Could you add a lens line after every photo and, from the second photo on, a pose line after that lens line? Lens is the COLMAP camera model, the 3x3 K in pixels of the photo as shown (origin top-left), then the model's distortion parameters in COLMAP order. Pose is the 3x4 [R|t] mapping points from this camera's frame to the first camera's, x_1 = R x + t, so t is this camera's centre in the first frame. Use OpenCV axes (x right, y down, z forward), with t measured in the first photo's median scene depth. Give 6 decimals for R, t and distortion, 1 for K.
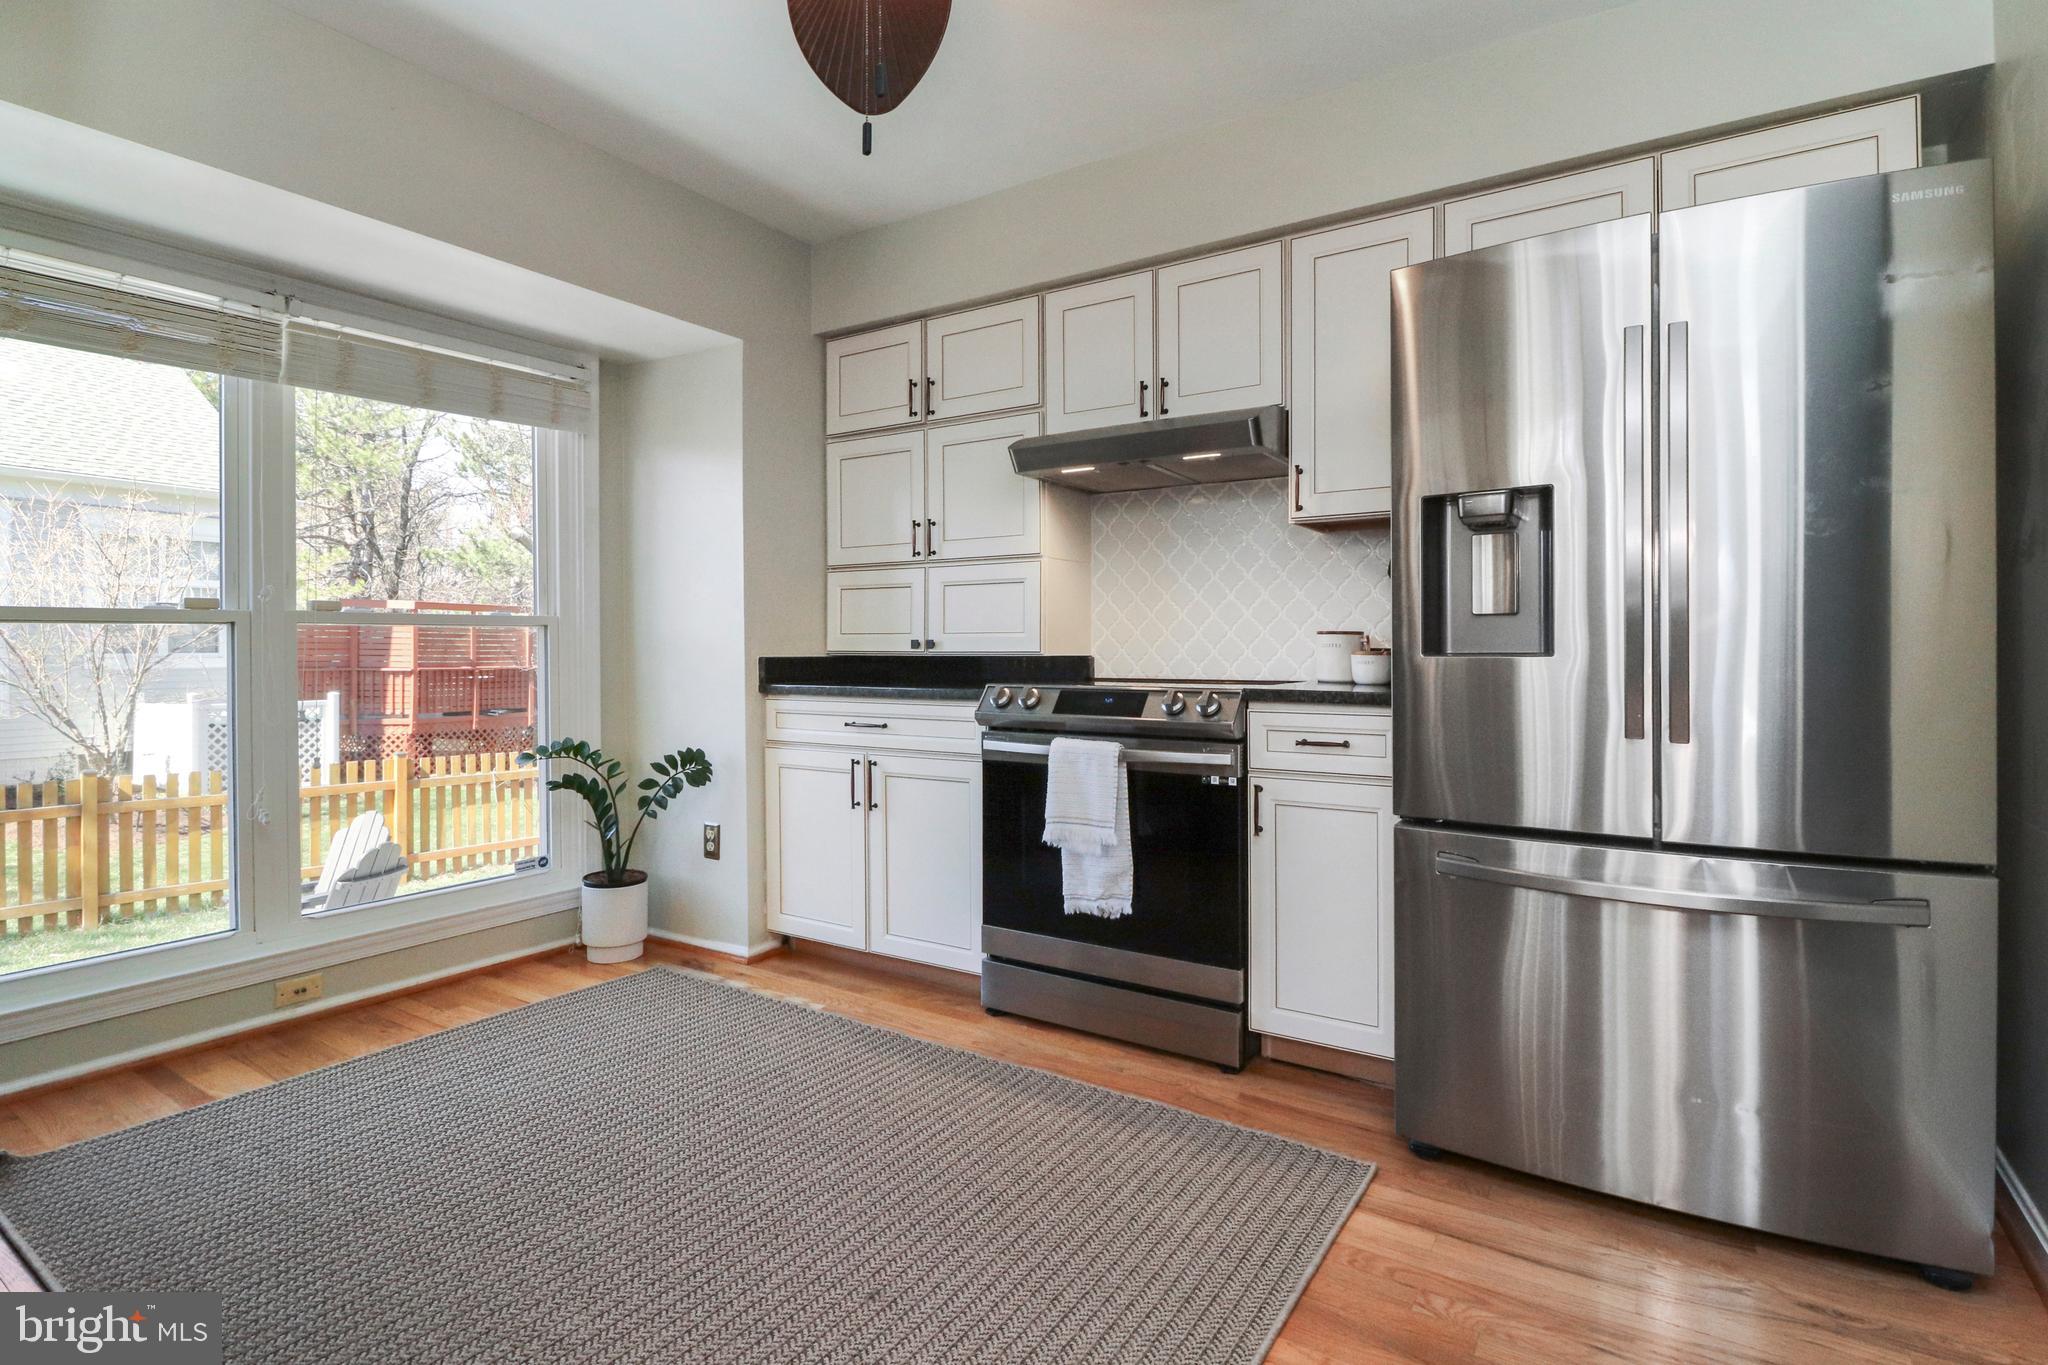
lens RADIAL K [[1017.1, 0, 1022.7], [0, 1017.1, 646.4], [0, 0, 1]] dist [-0.001415, -0.000943]
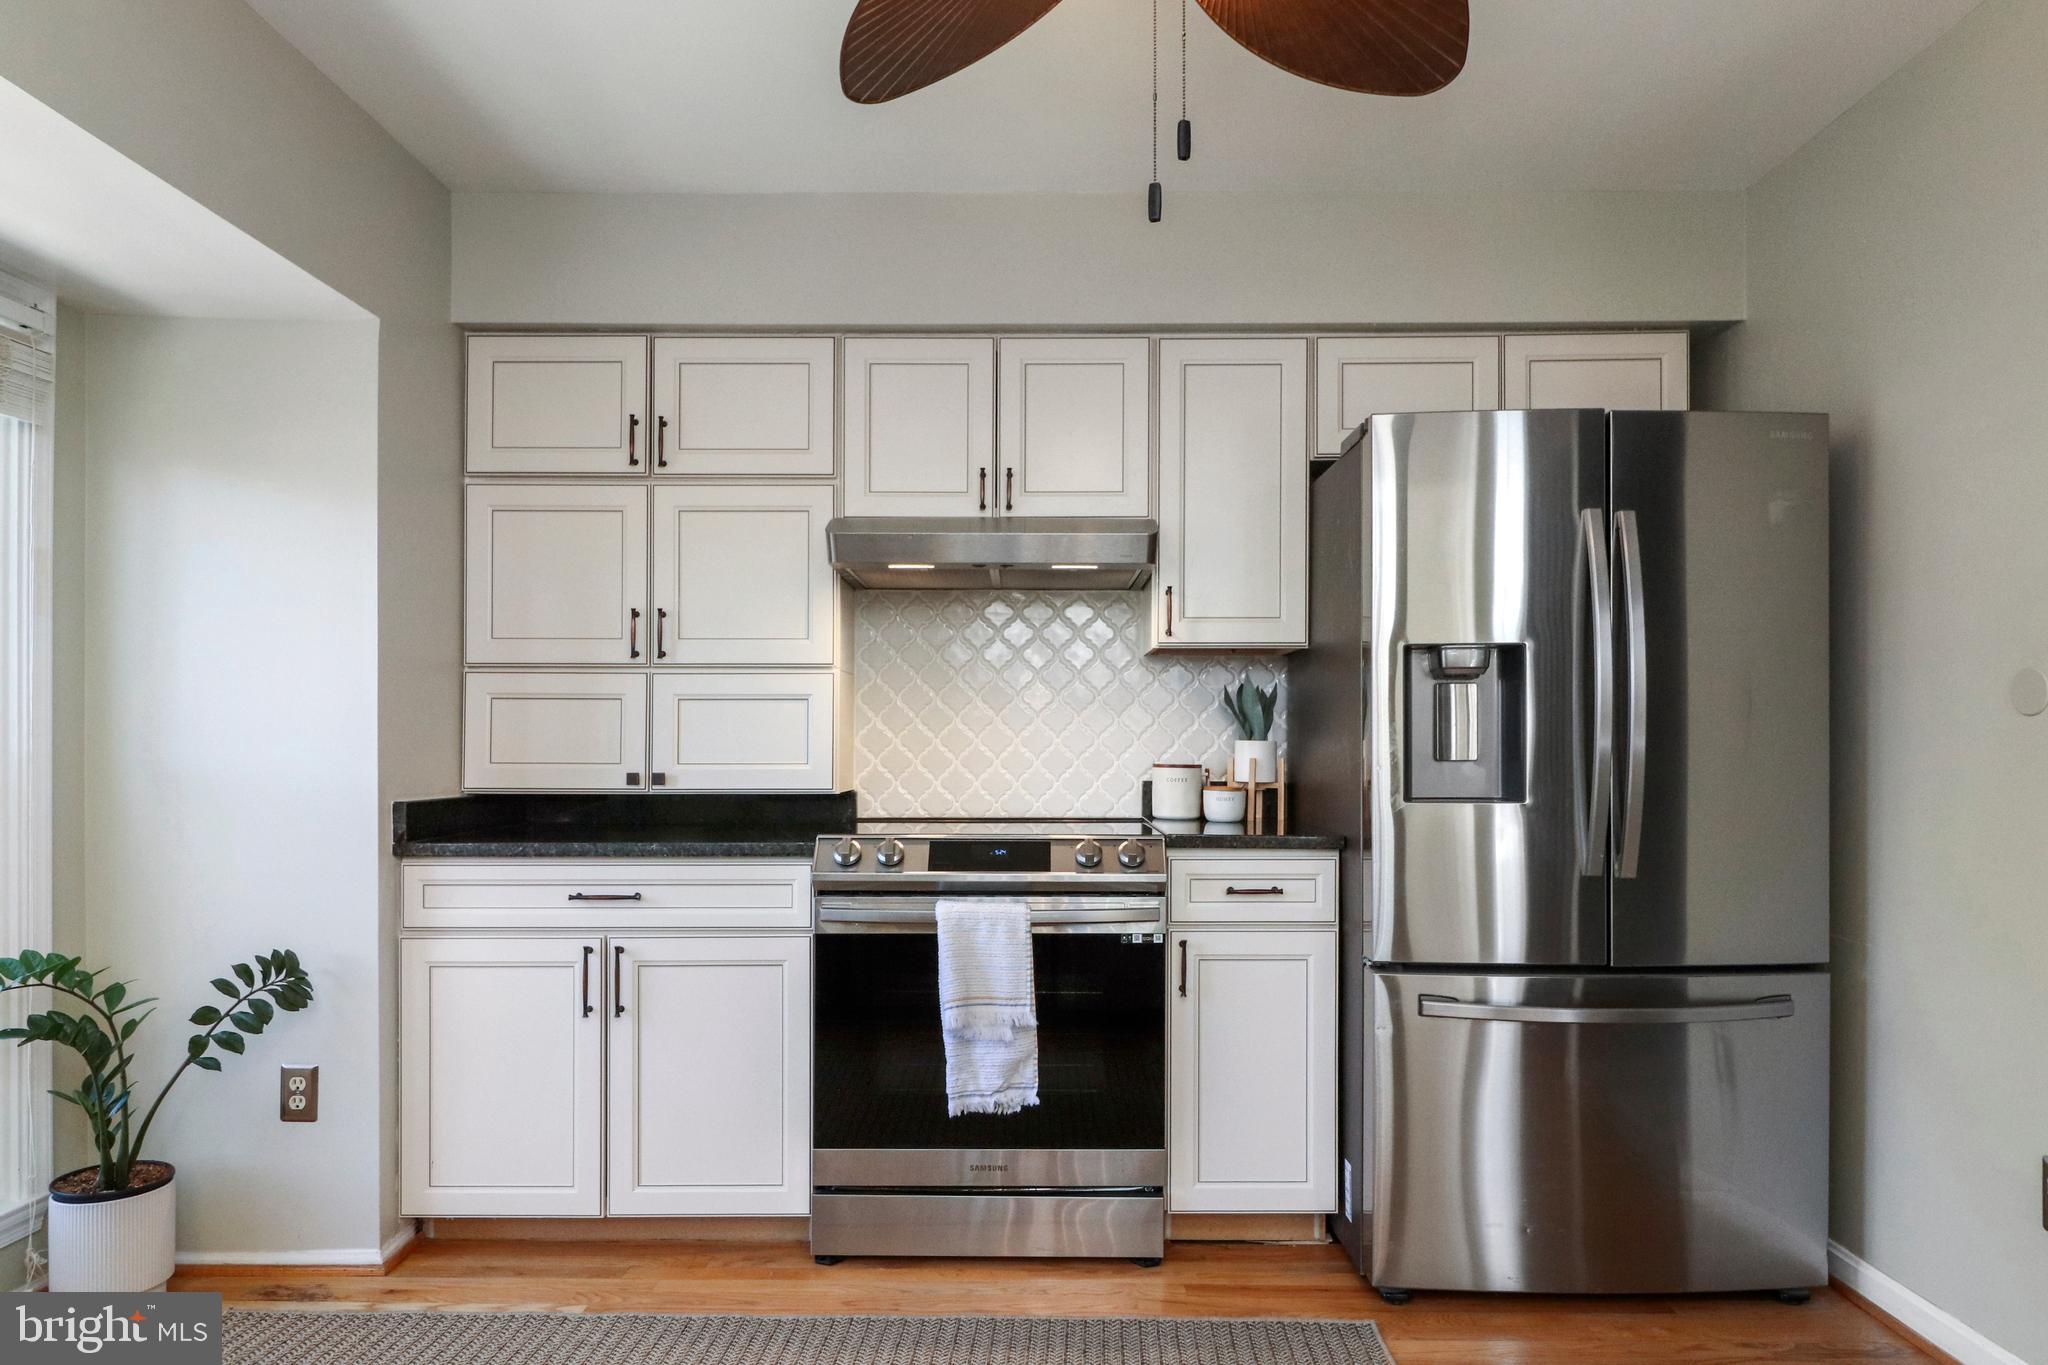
lens RADIAL K [[1255.4, 0, 1024.4], [0, 1255.4, 726.6], [0, 0, 1]] dist [0.000820, -0.002355]
pose [[0.838643, 0.009179, 0.544604, -0.376226], [-0.002590, 0.999914, -0.012866, -0.029871], [-0.544675, 0.009380, 0.838595, 0.101221]]
